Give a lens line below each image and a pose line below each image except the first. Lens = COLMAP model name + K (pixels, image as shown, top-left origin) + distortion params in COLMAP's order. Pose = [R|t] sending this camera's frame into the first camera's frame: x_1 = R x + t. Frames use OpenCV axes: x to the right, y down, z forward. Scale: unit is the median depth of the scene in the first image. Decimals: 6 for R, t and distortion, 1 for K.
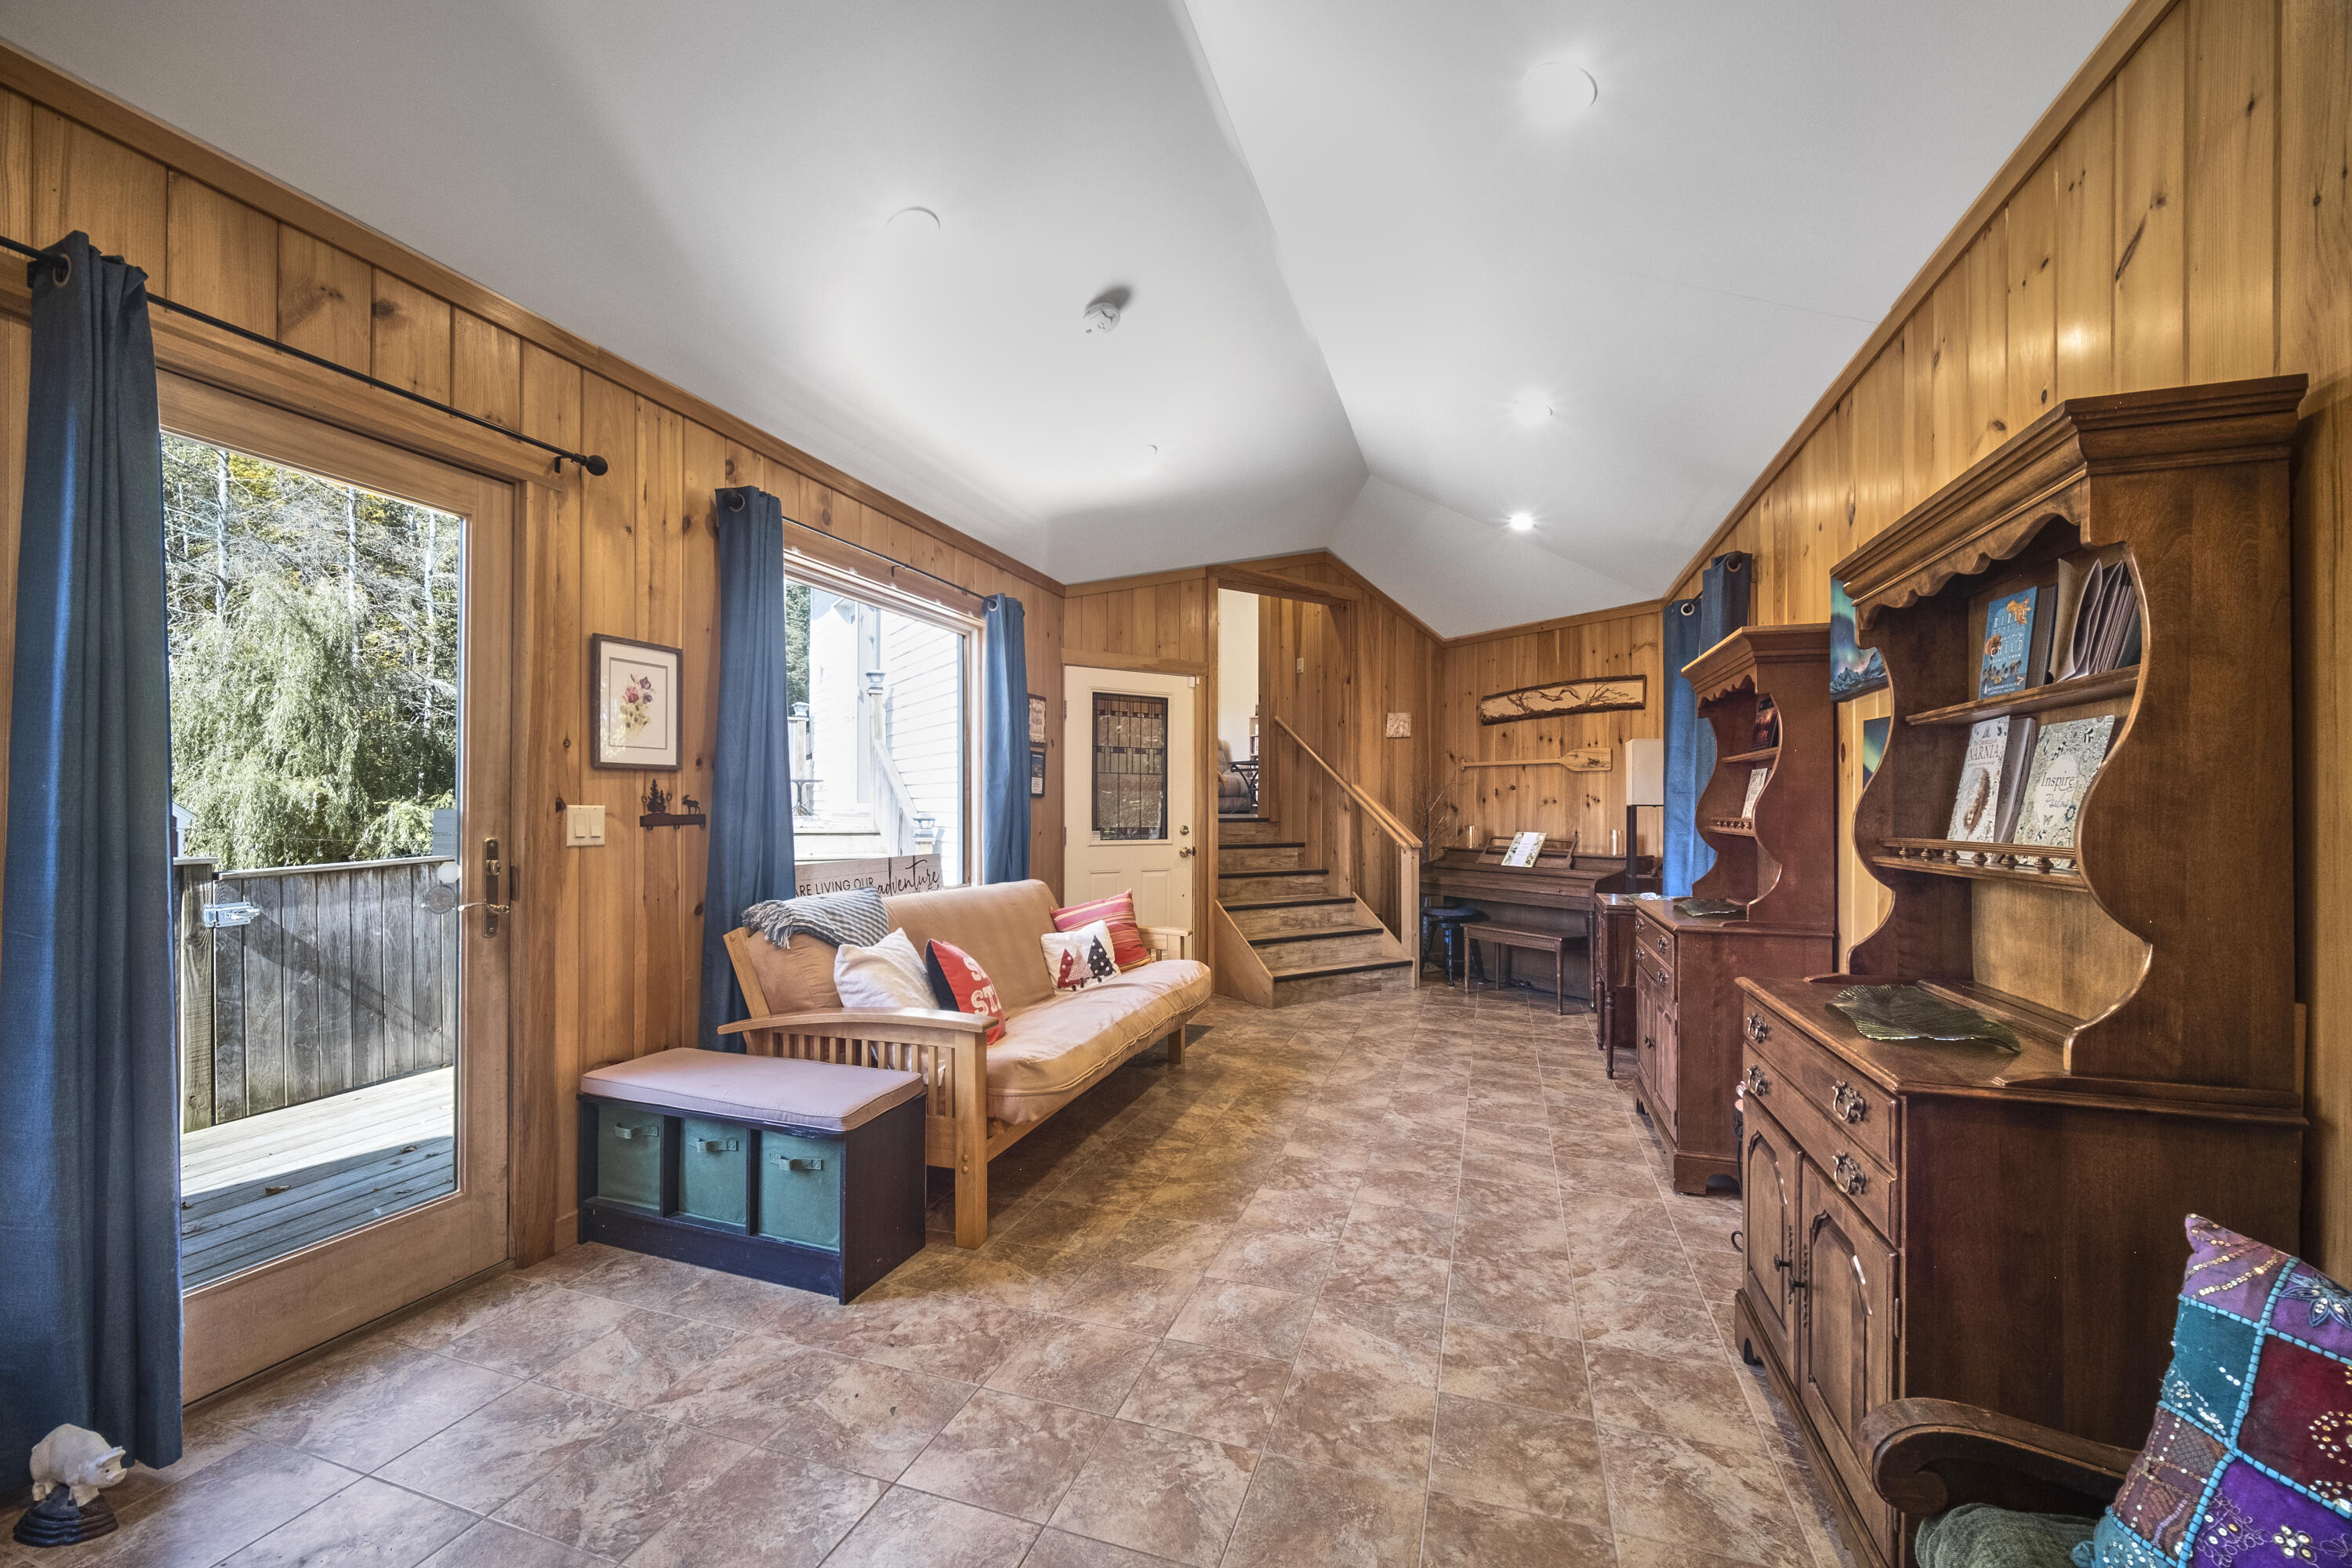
lens RADIAL K [[970.2, 0, 1176.0], [0, 970.2, 784.0], [0, 0, 1]] dist [-0.001646, -0.000098]
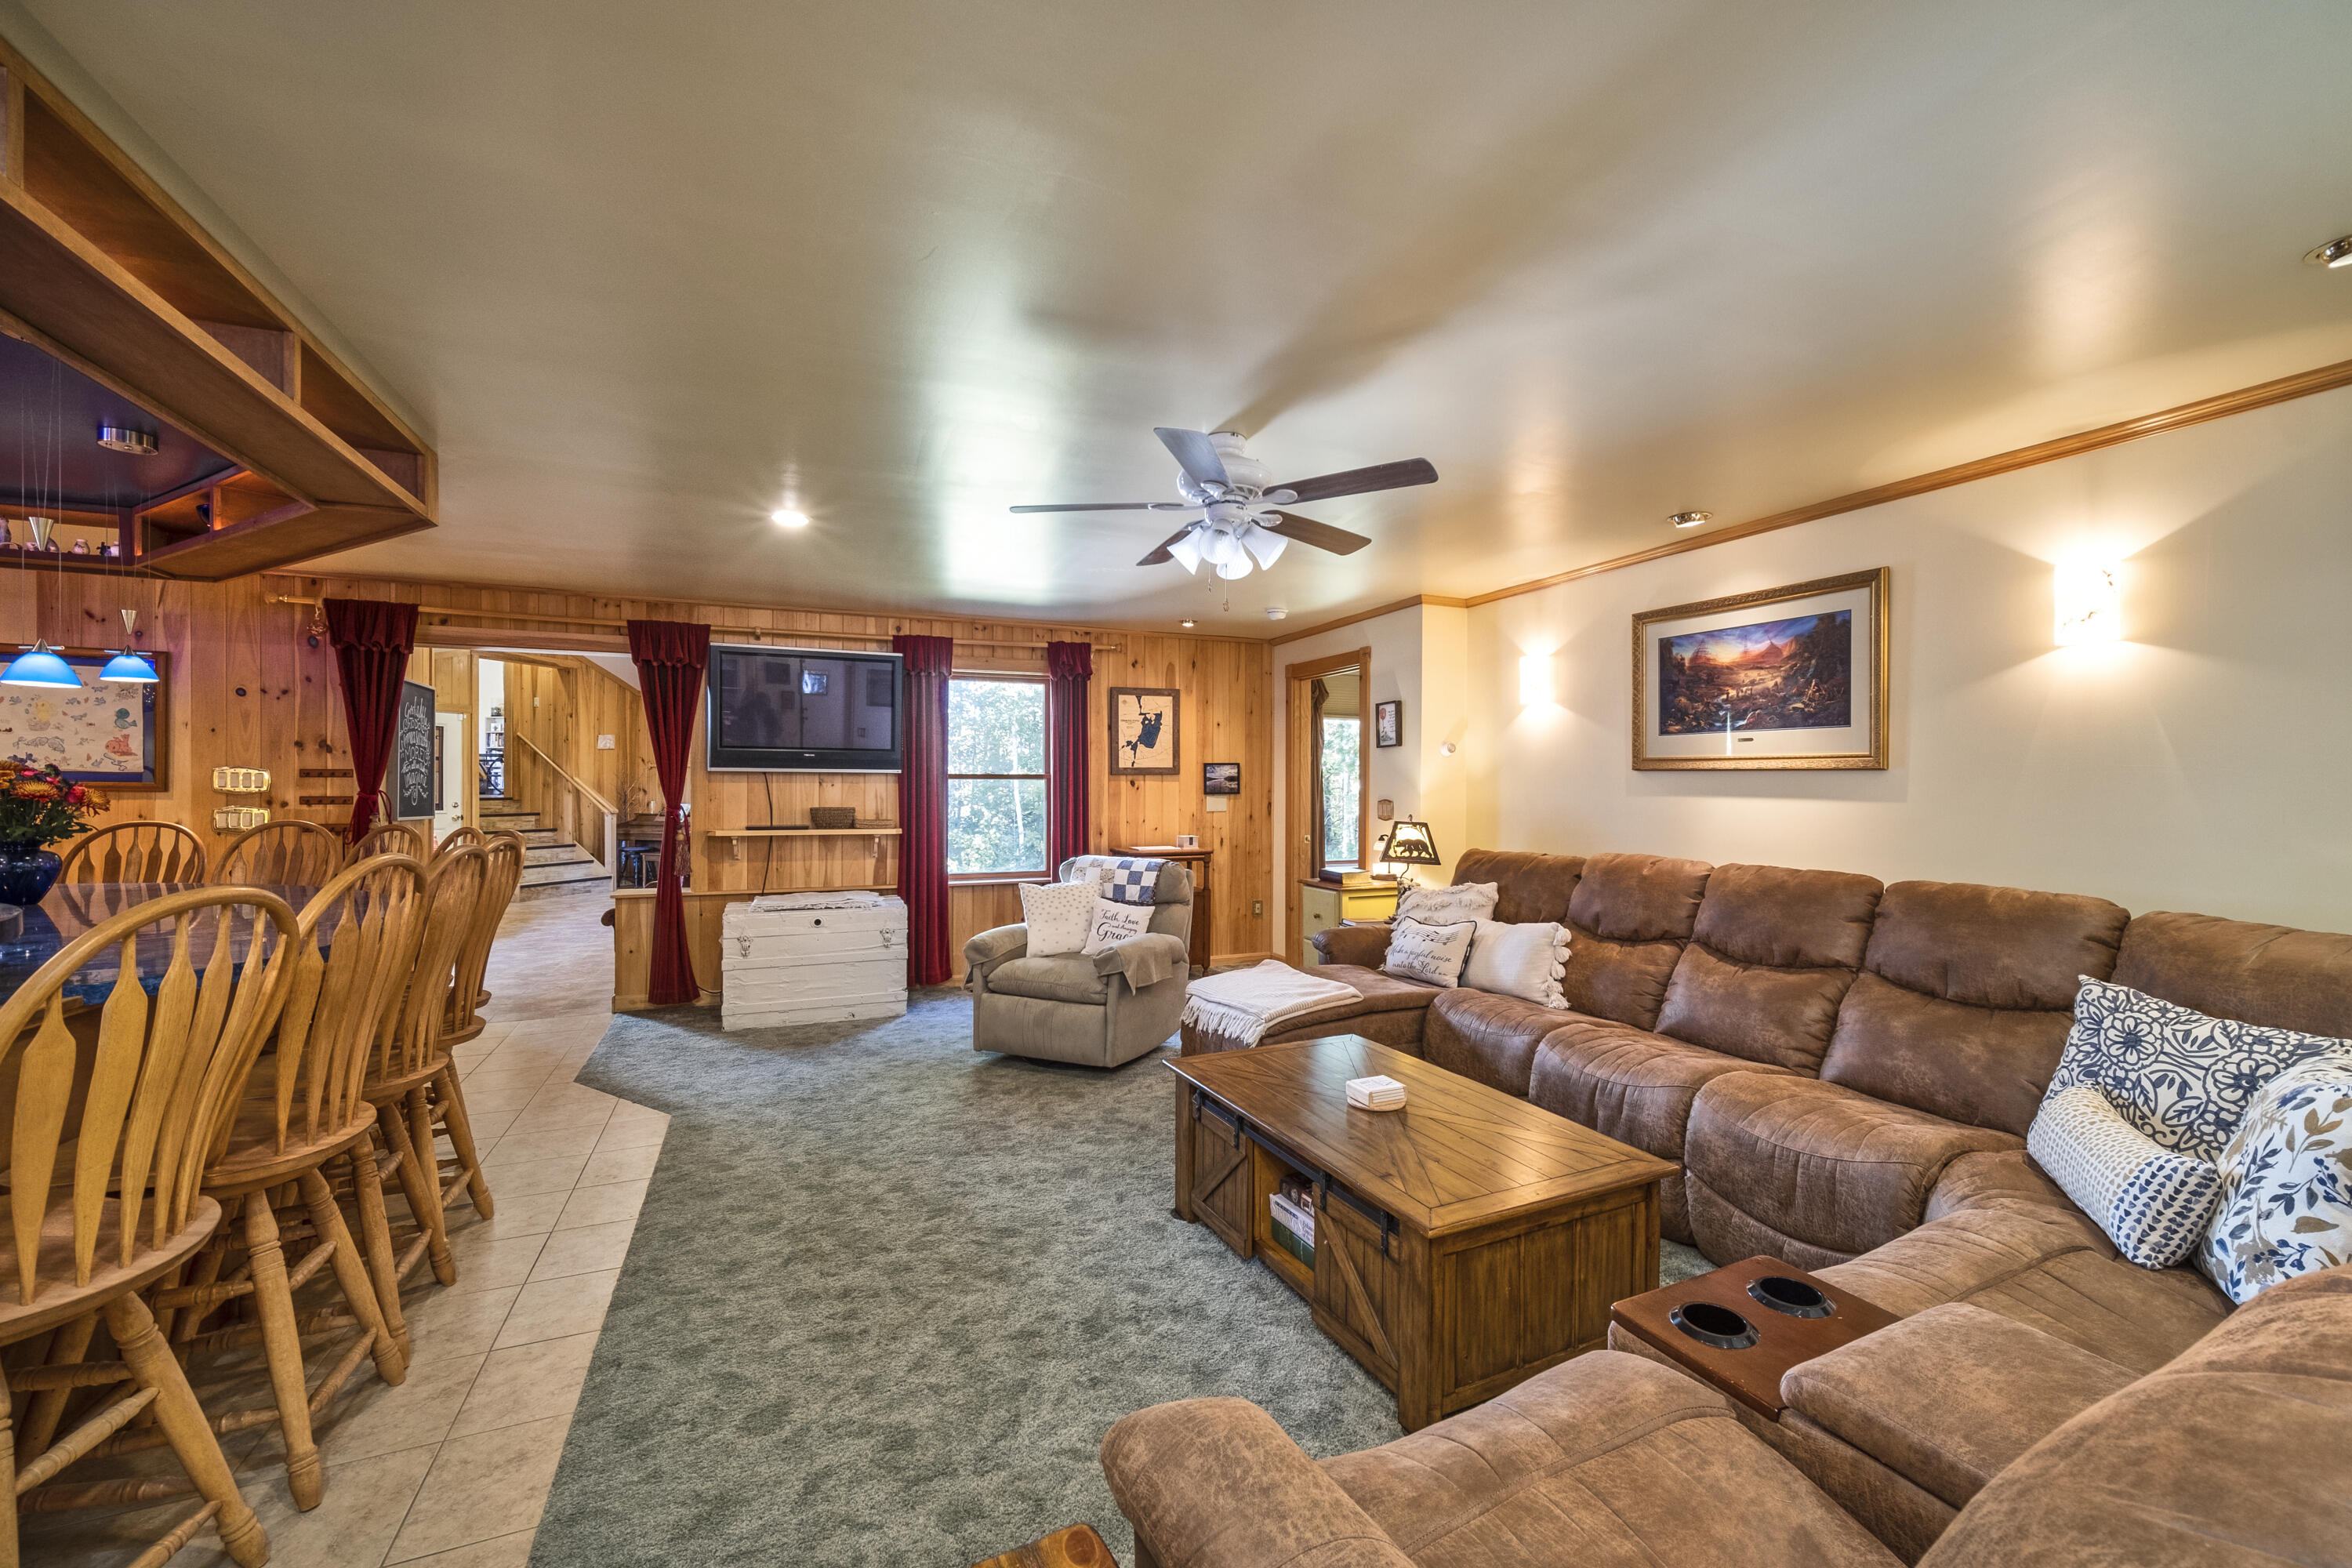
lens RADIAL K [[989.4, 0, 1207.1], [0, 989.4, 791.5], [0, 0, 1]] dist [-0.000530, 0.000188]
pose [[0.746020, -0.003824, 0.665912, -0.246752], [-0.016982, 0.999549, 0.024766, -0.062392], [-0.665707, -0.029784, 0.745619, -1.765662]]
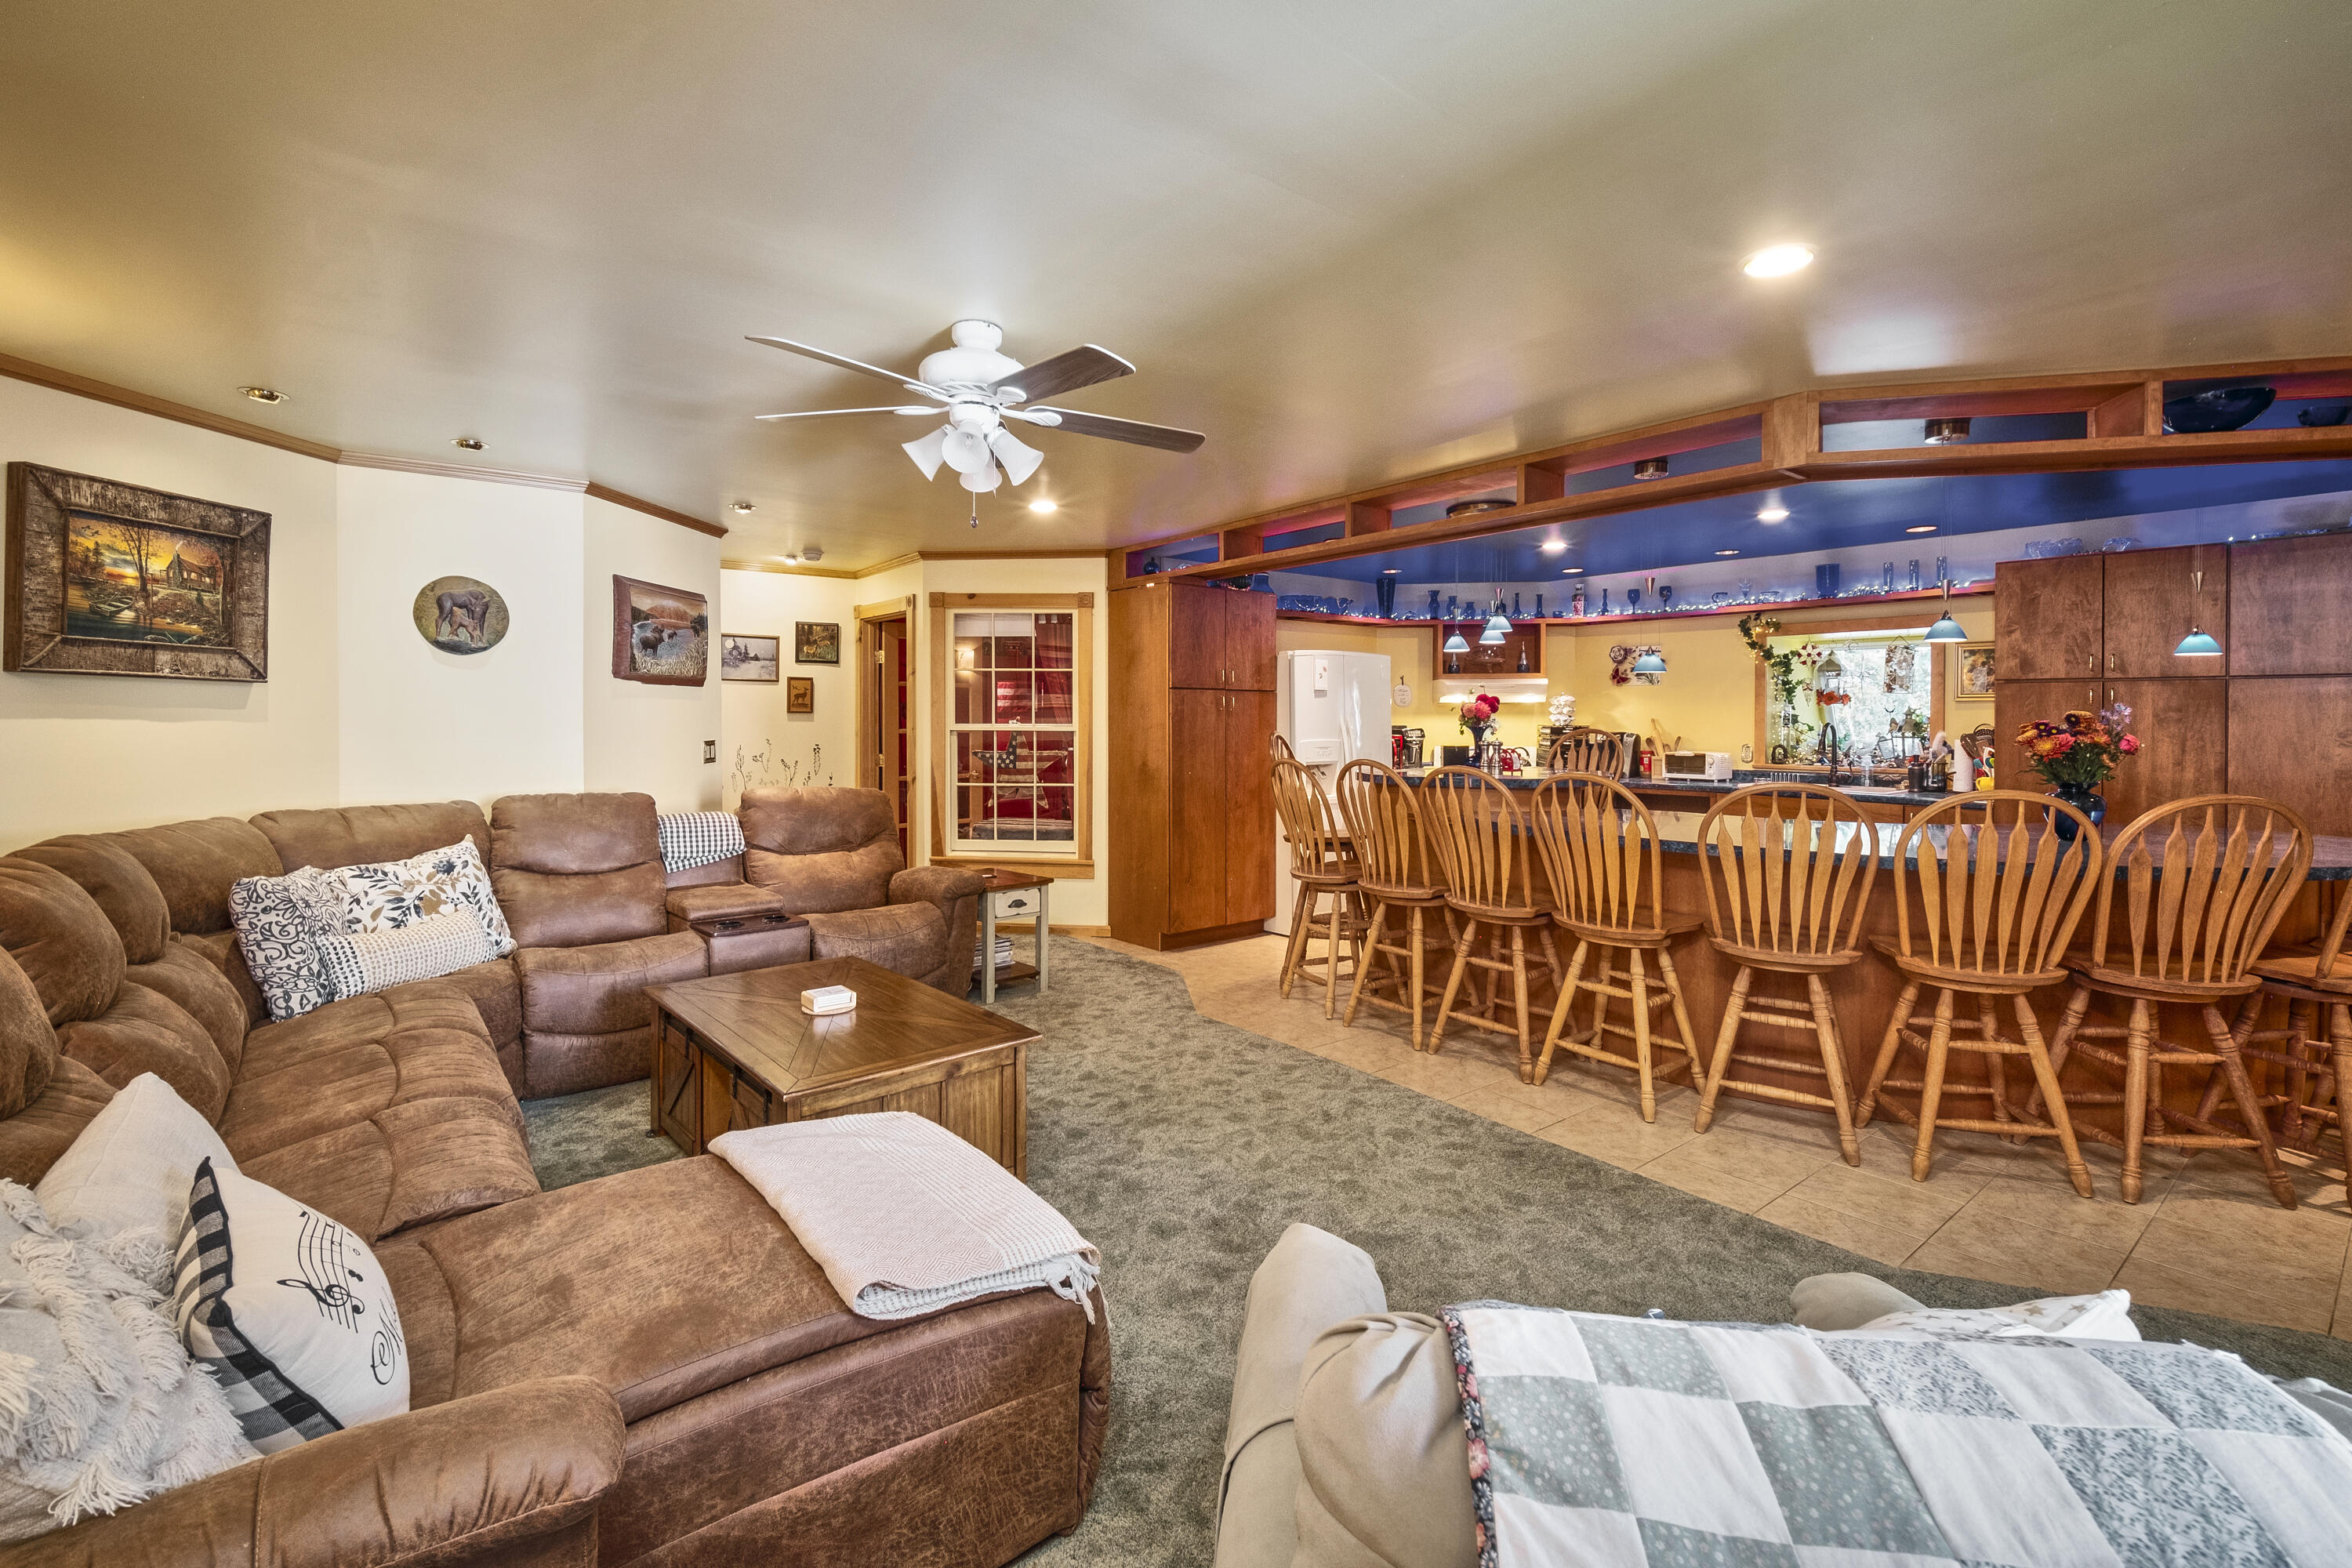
lens RADIAL K [[1010.6, 0, 1174.8], [0, 1010.6, 722.4], [0, 0, 1]] dist [-0.001591, -0.000516]
pose [[-0.552623, -0.000941, -0.833431, 0.764986], [0.013928, 0.999849, -0.010363, -0.043094], [0.833315, -0.017335, -0.552526, -0.717534]]
